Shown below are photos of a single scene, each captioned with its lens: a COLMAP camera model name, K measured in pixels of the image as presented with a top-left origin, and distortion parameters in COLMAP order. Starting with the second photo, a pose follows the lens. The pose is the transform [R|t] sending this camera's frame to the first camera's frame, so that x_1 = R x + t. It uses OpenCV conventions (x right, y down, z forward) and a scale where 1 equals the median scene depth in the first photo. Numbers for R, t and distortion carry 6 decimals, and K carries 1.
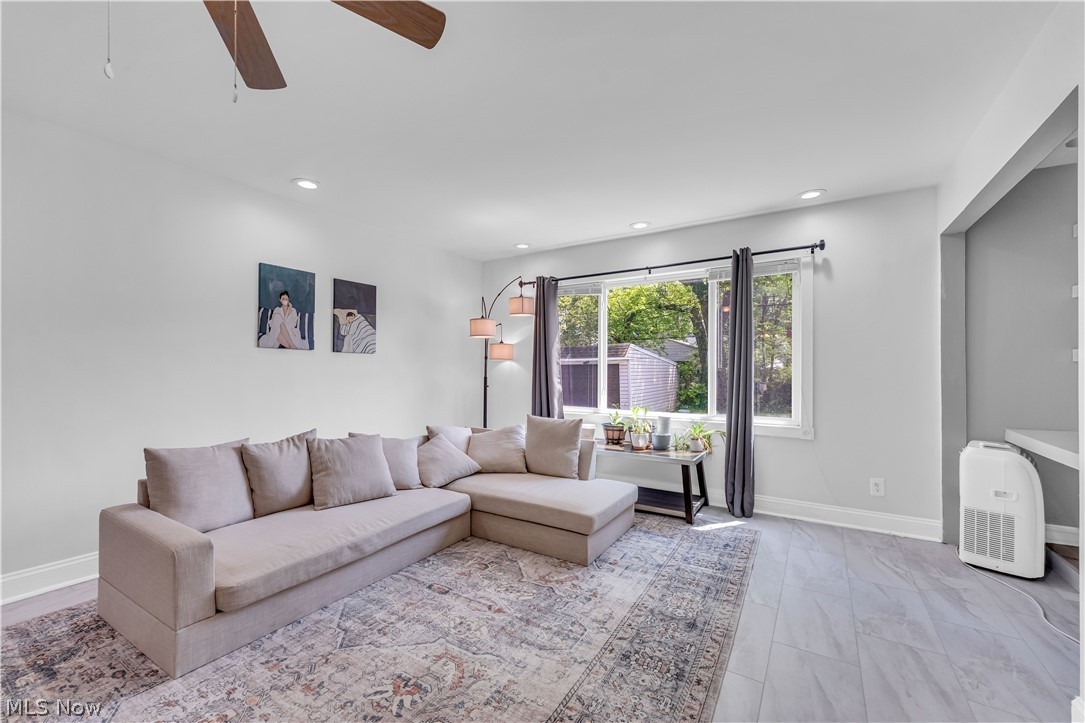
lens RADIAL K [[440.4, 0, 537.6], [0, 440.4, 364.9], [0, 0, 1]] dist [-0.000707, -0.000770]
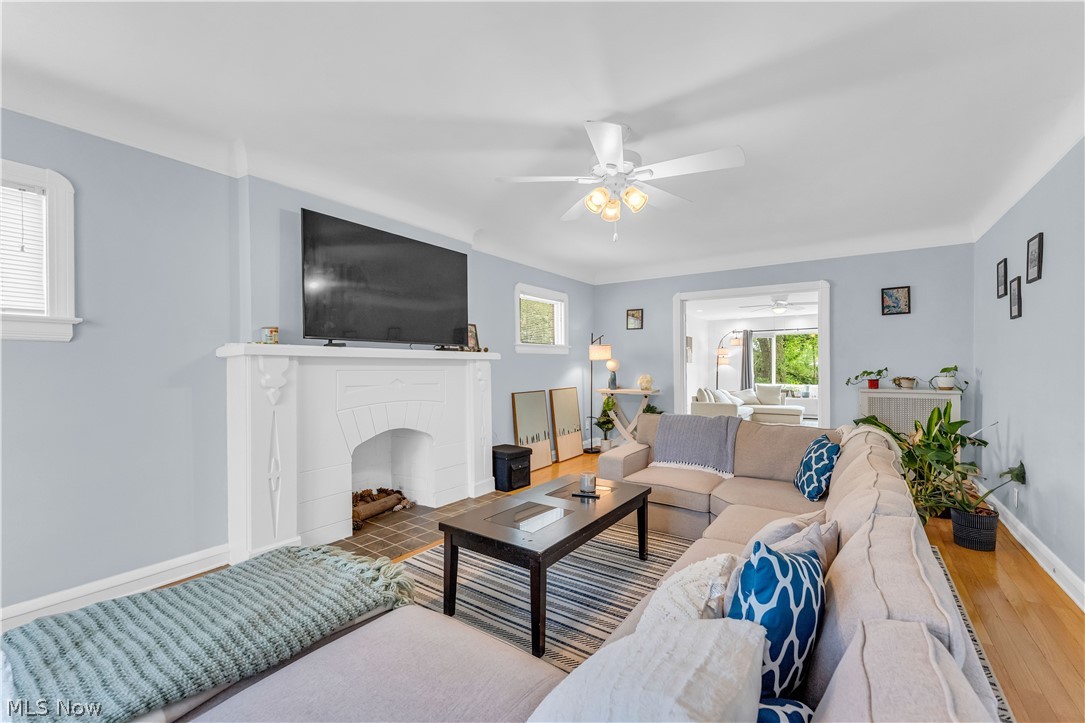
lens RADIAL K [[440.4, 0, 542.5], [0, 440.4, 368.1], [0, 0, 1]] dist [-0.000707, -0.000770]
pose [[0.998968, -0.006133, -0.045004, -1.530879], [0.006616, 0.999922, 0.010601, -0.035295], [0.044936, -0.010888, 0.998931, -2.250265]]
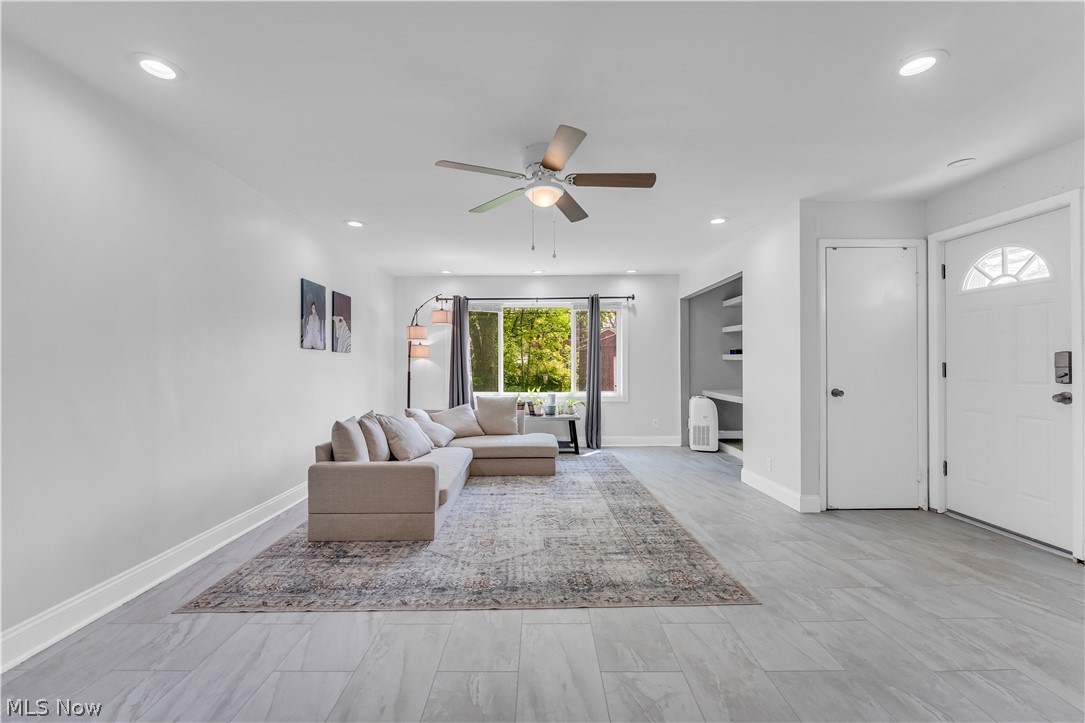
lens RADIAL K [[440.4, 0, 537.4], [0, 440.4, 361.1], [0, 0, 1]] dist [-0.000707, -0.000770]
pose [[0.841390, -0.002079, 0.540424, -0.780541], [0.002764, 0.999996, -0.000456, -0.001387], [-0.540421, 0.001877, 0.841393, -0.390490]]
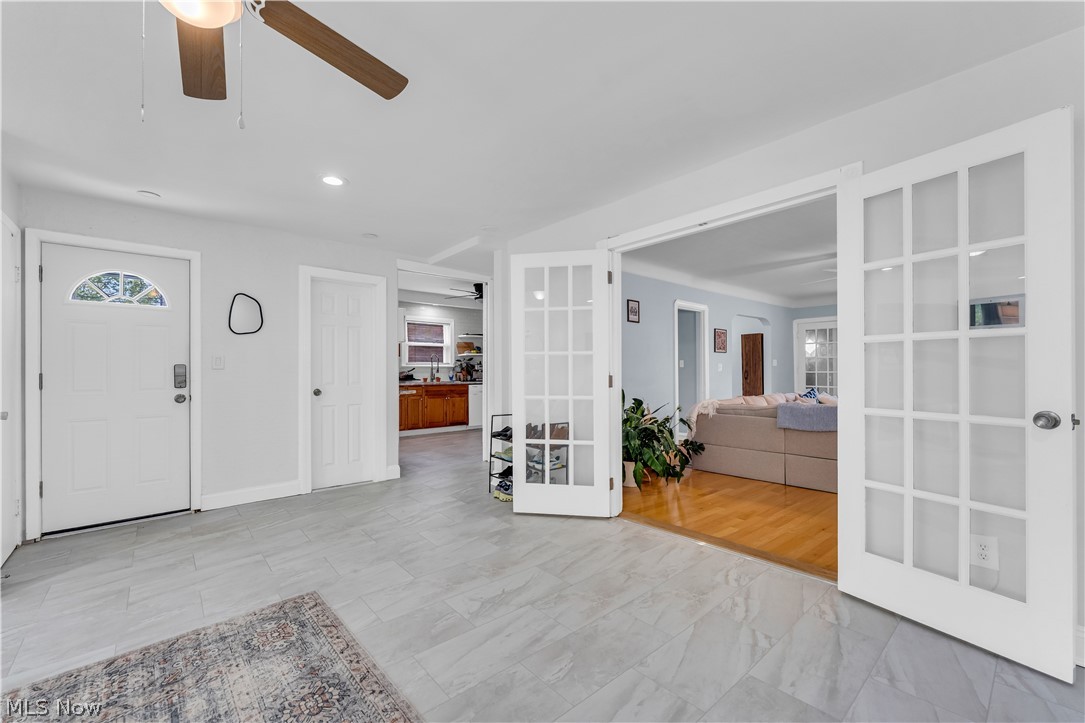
lens RADIAL K [[440.4, 0, 534.2], [0, 440.4, 368.1], [0, 0, 1]] dist [-0.000707, -0.000770]
pose [[-0.957787, 0.007110, 0.287390, -0.692136], [0.005147, 0.999958, -0.007585, 0.005472], [-0.287432, -0.005785, -0.957784, 0.636400]]
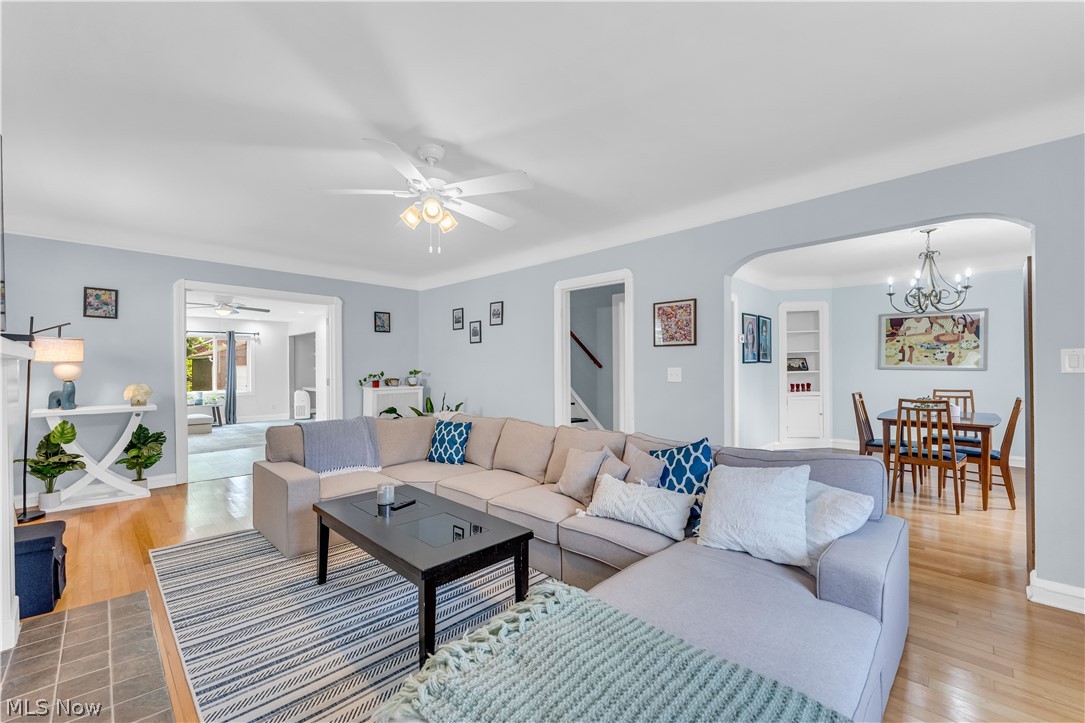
lens RADIAL K [[440.4, 0, 533.3], [0, 440.4, 367.6], [0, 0, 1]] dist [-0.000707, -0.000770]
pose [[0.217037, -0.003179, 0.976158, -2.244108], [0.001203, 0.999995, 0.002989, -0.036702], [-0.976163, 0.000526, 0.217040, -1.804389]]
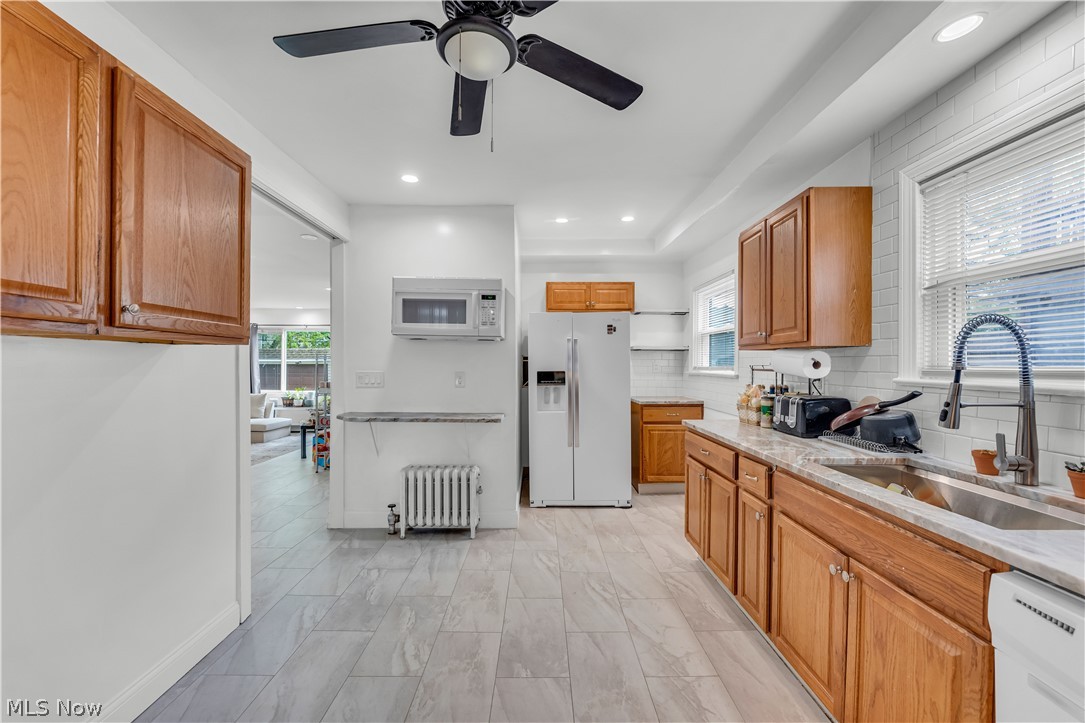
lens RADIAL K [[440.4, 0, 534.4], [0, 440.4, 367.2], [0, 0, 1]] dist [-0.000707, -0.000770]
pose [[0.845459, -0.000044, 0.534040, 0.063526], [-0.005661, 0.999943, 0.009044, -0.048767], [-0.534010, -0.010670, 0.845411, -1.957247]]
